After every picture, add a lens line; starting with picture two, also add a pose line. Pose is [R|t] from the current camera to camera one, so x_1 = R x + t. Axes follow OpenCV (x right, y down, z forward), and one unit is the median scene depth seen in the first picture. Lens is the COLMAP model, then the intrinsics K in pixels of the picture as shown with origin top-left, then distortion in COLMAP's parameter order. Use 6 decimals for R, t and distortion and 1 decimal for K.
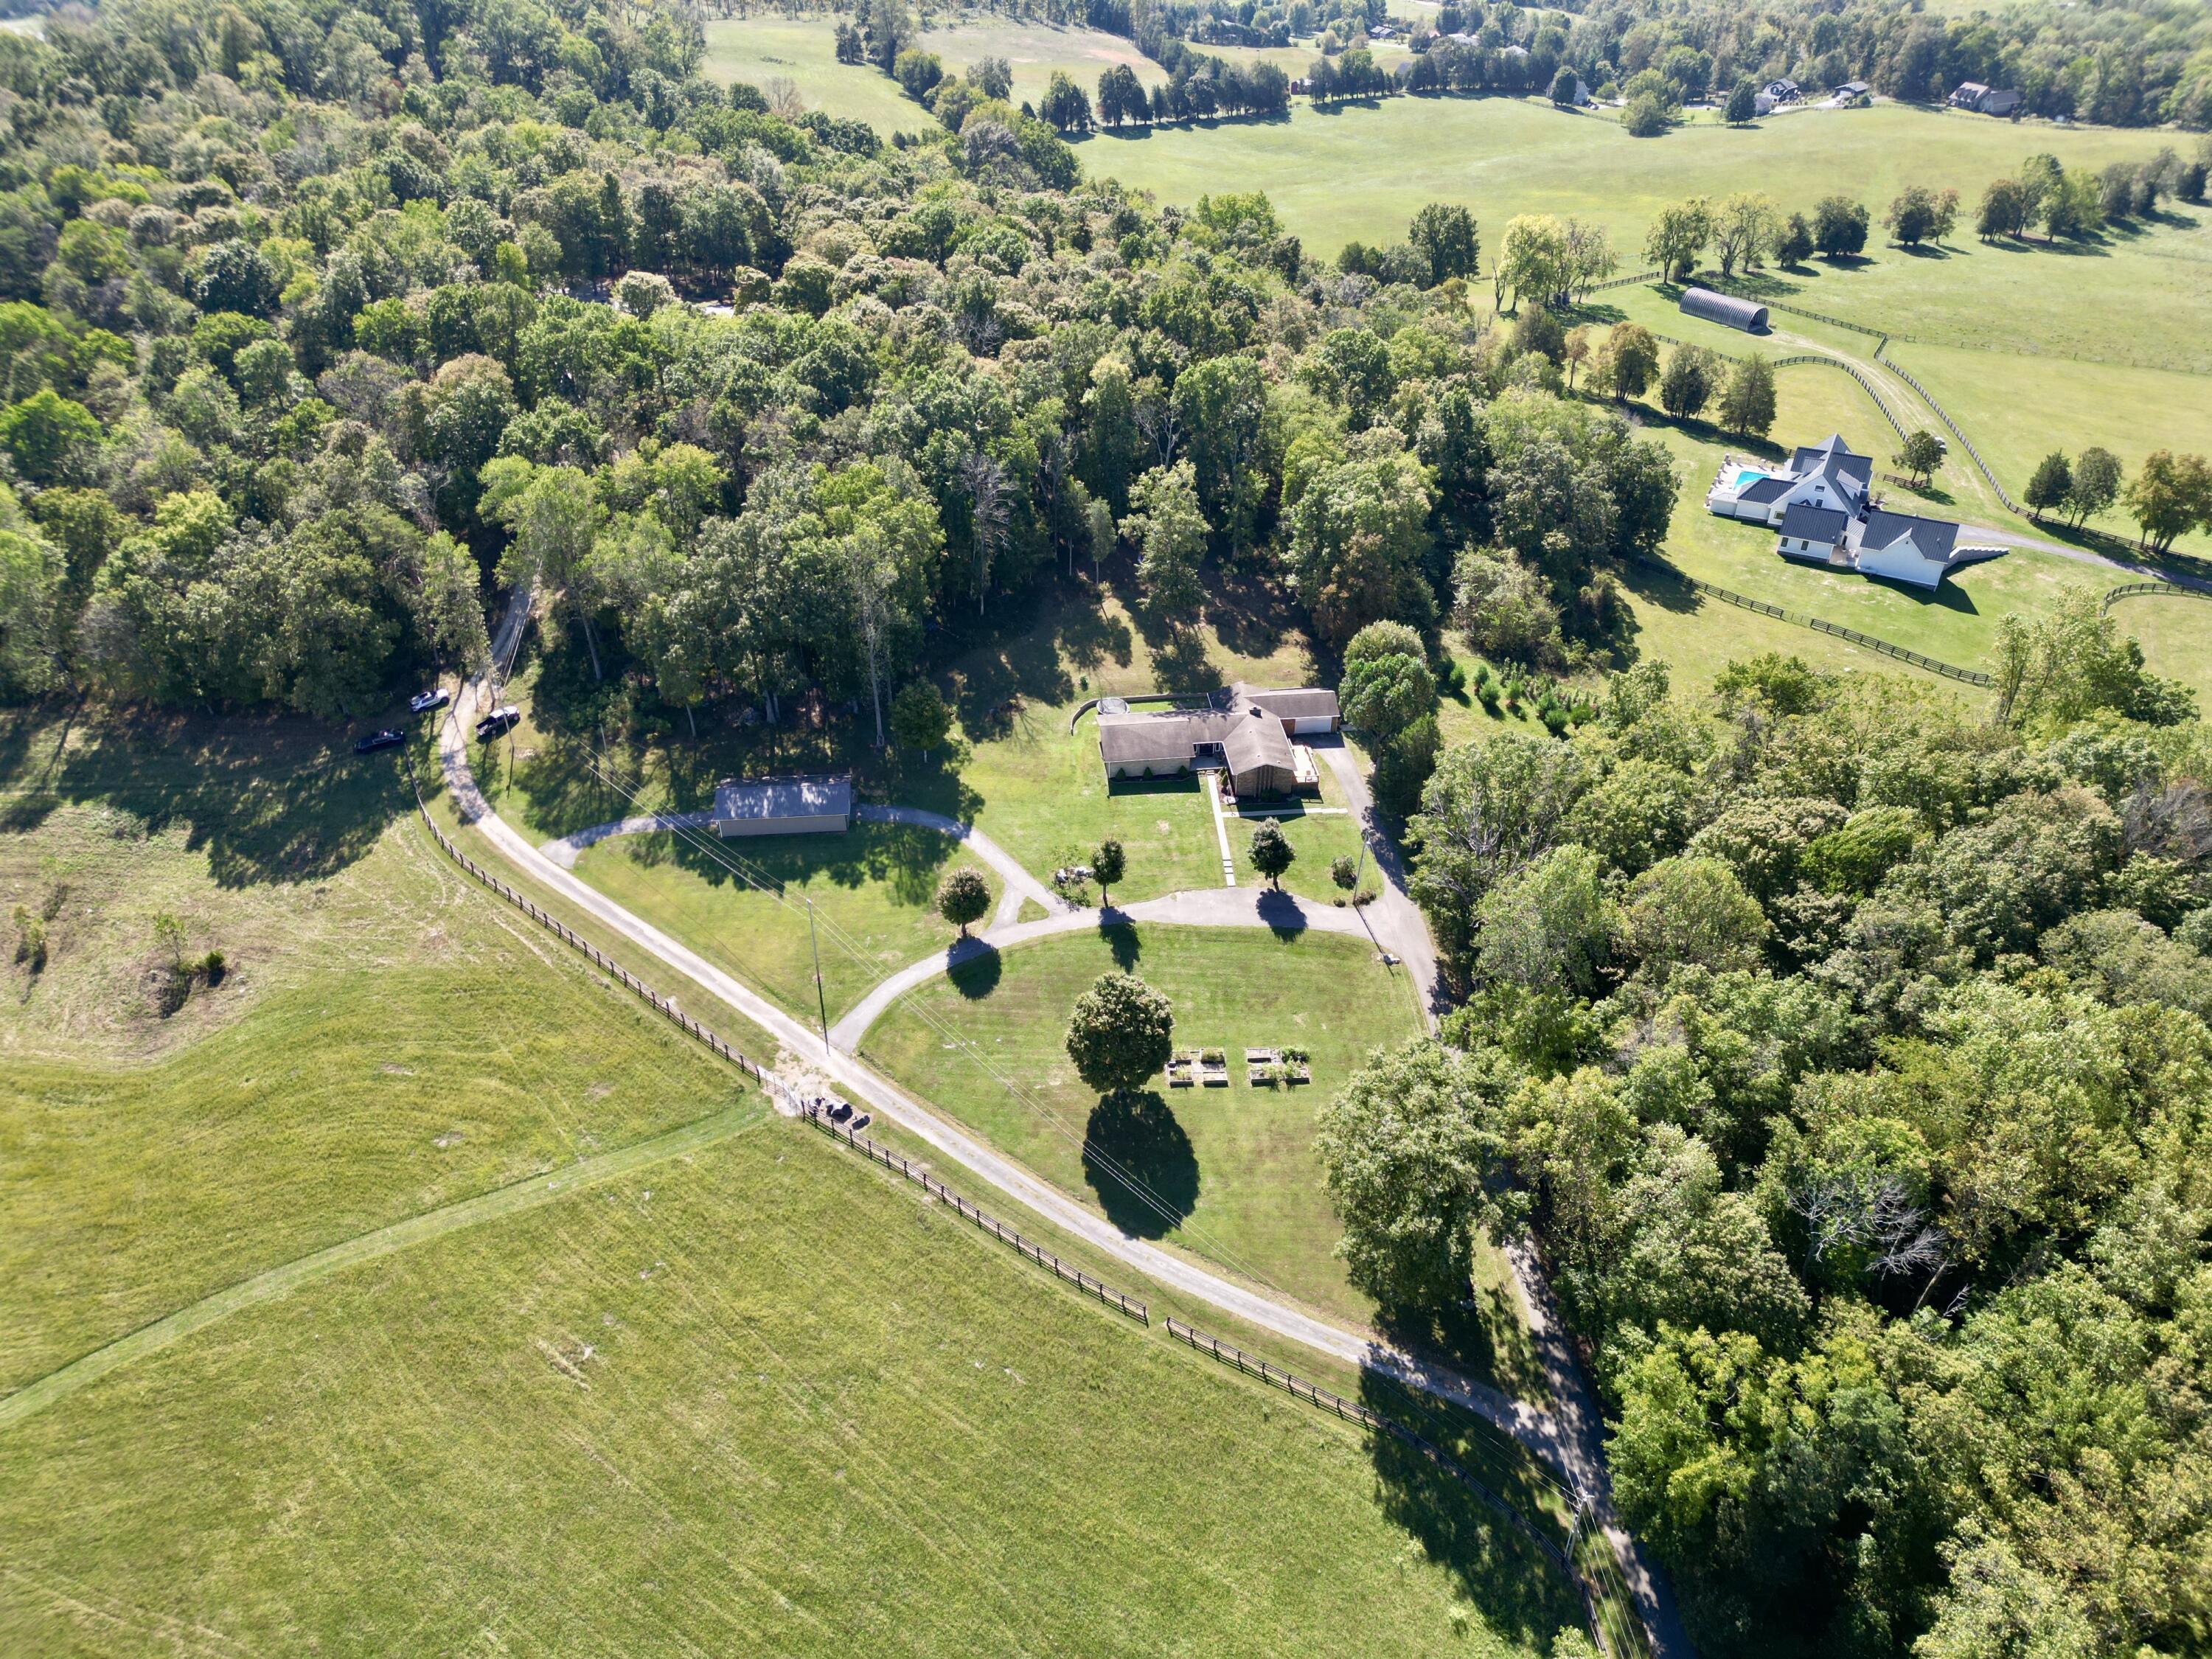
lens RADIAL K [[1509.8, 0, 1098.8], [0, 1509.8, 841.0], [0, 0, 1]] dist [0.075011, -0.068360]
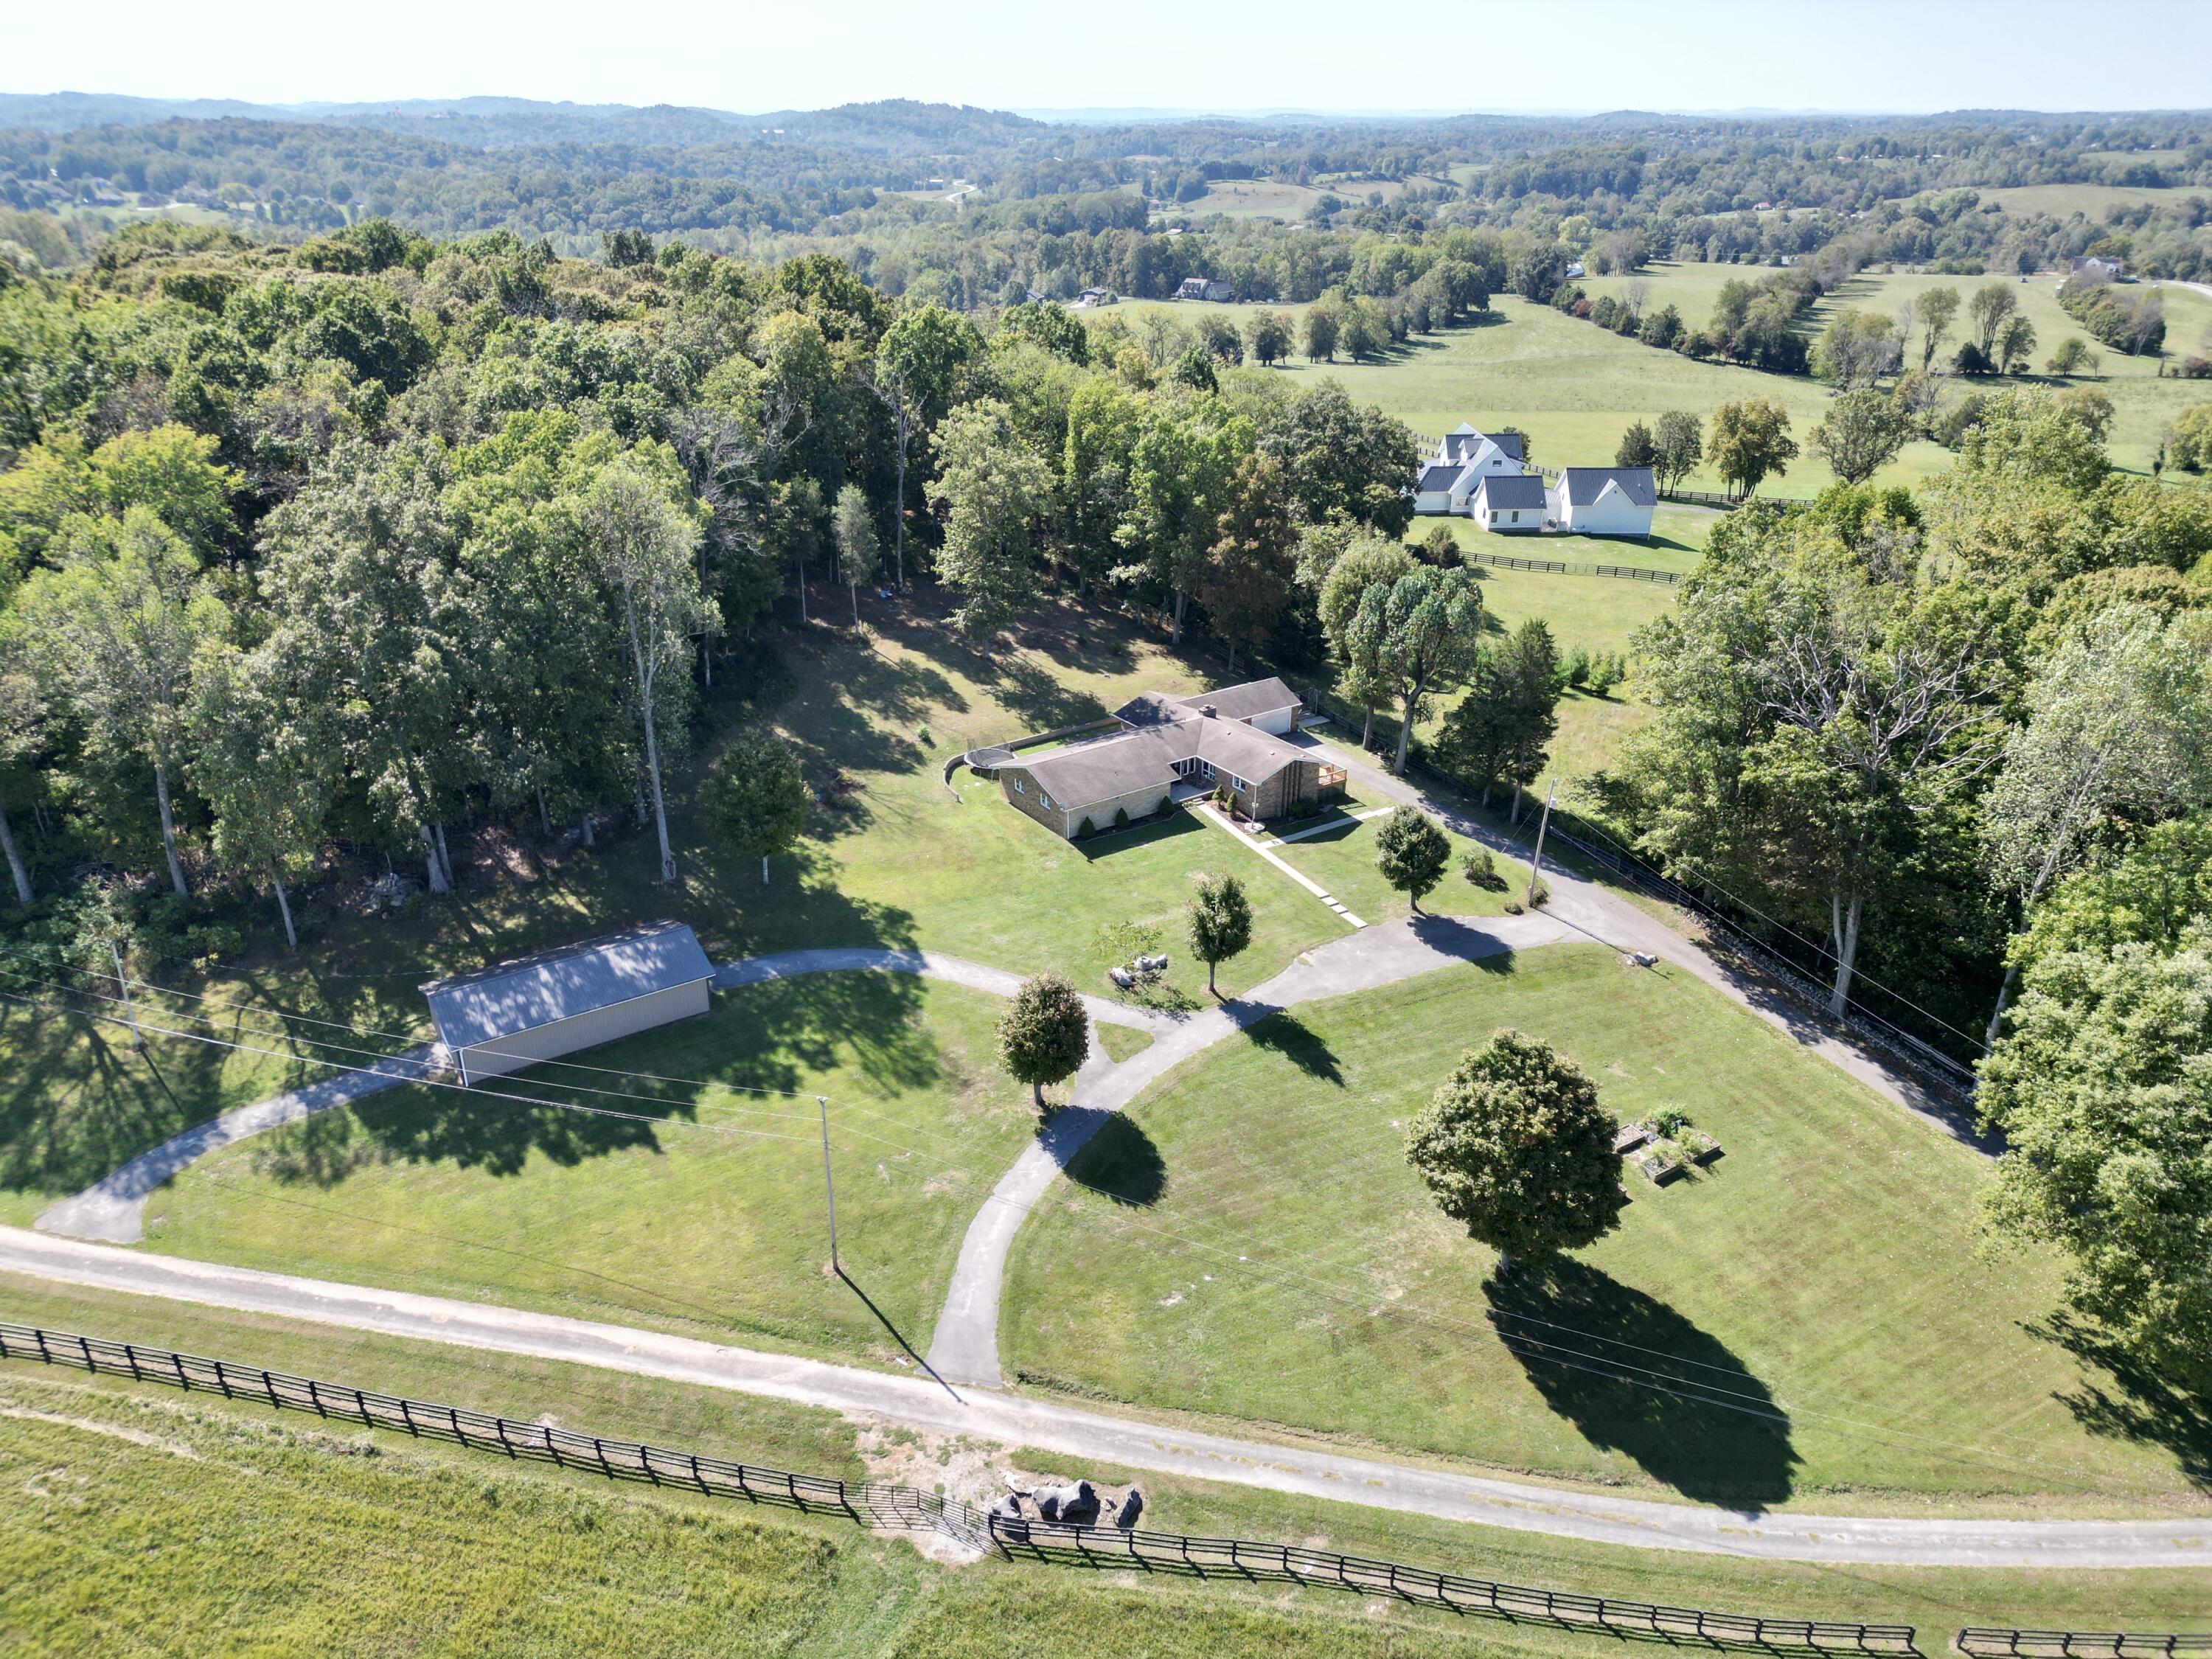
lens RADIAL K [[1534.8, 0, 1106.0], [0, 1534.8, 829.5], [0, 0, 1]] dist [0.055071, -0.038754]
pose [[0.873333, -0.201102, 0.443675, -0.295792], [0.280356, 0.952341, -0.120193, 0.039704], [-0.398359, 0.229356, 0.888091, 0.485826]]
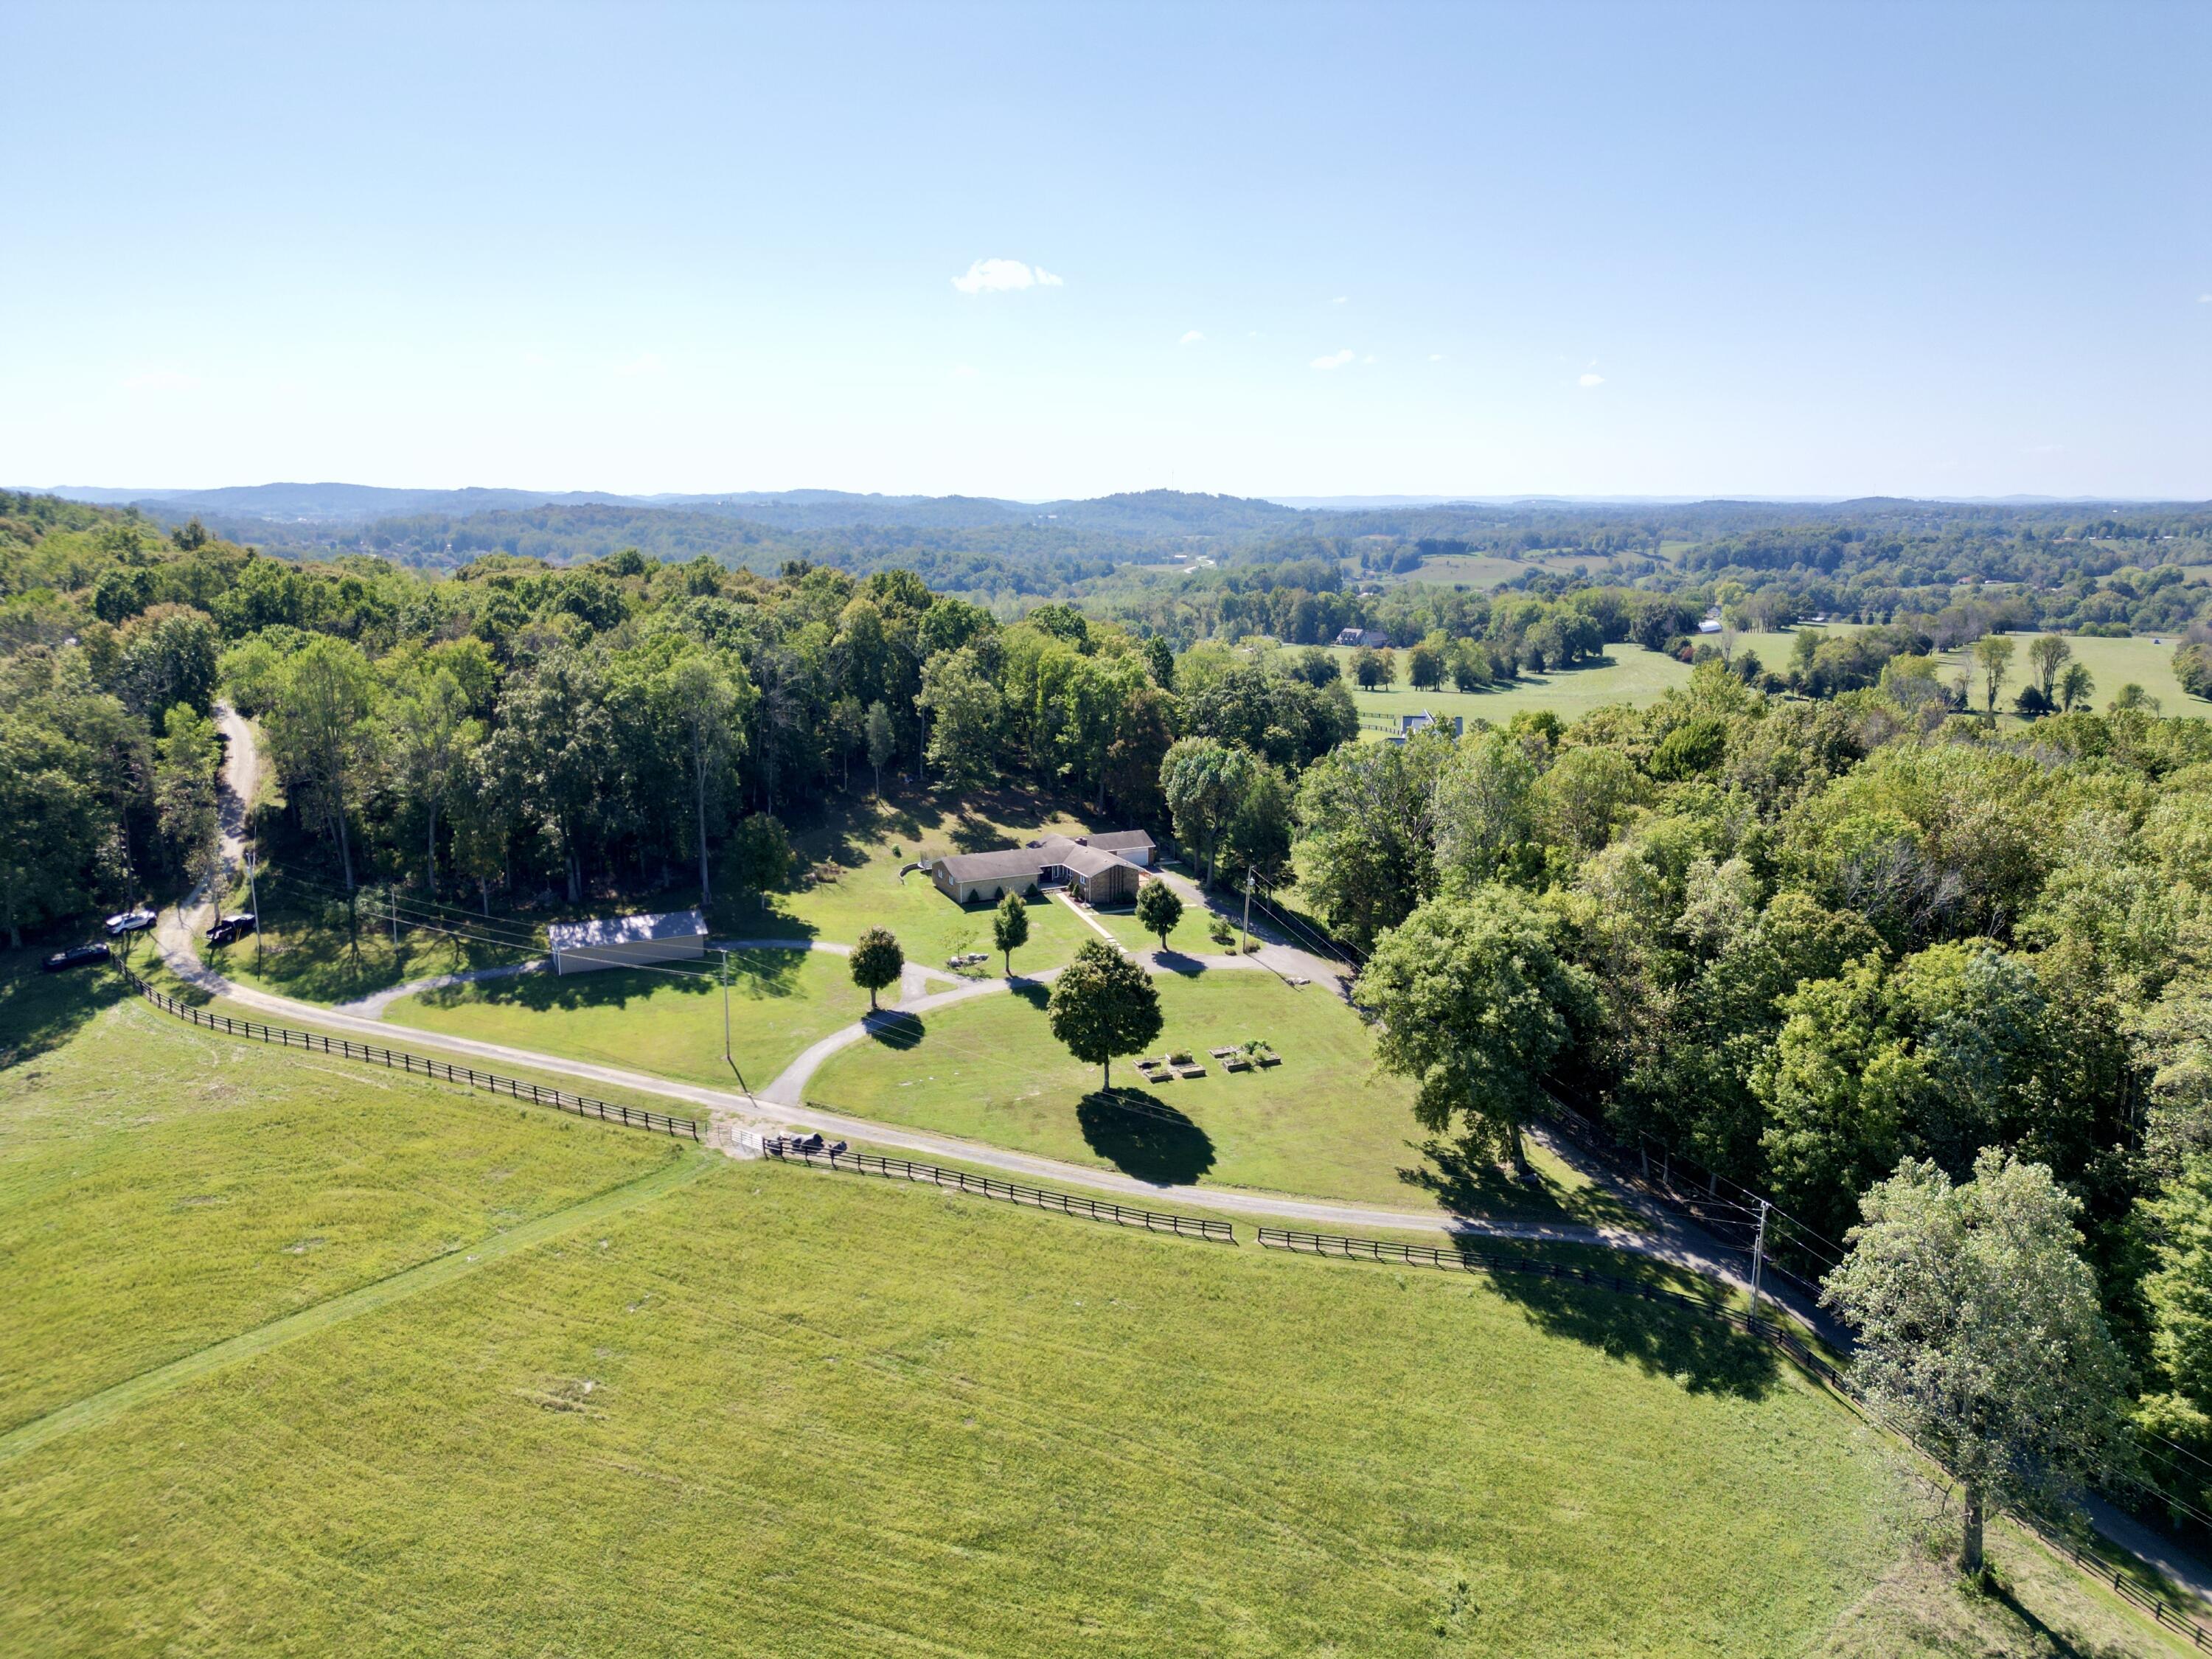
lens RADIAL K [[1509.8, 0, 1098.8], [0, 1509.8, 841.0], [0, 0, 1]] dist [0.075011, -0.068360]
pose [[0.939902, -0.071511, 0.333873, -0.263858], [0.195680, 0.914128, -0.355076, 0.324807], [-0.279811, 0.399069, 0.873184, 0.118508]]
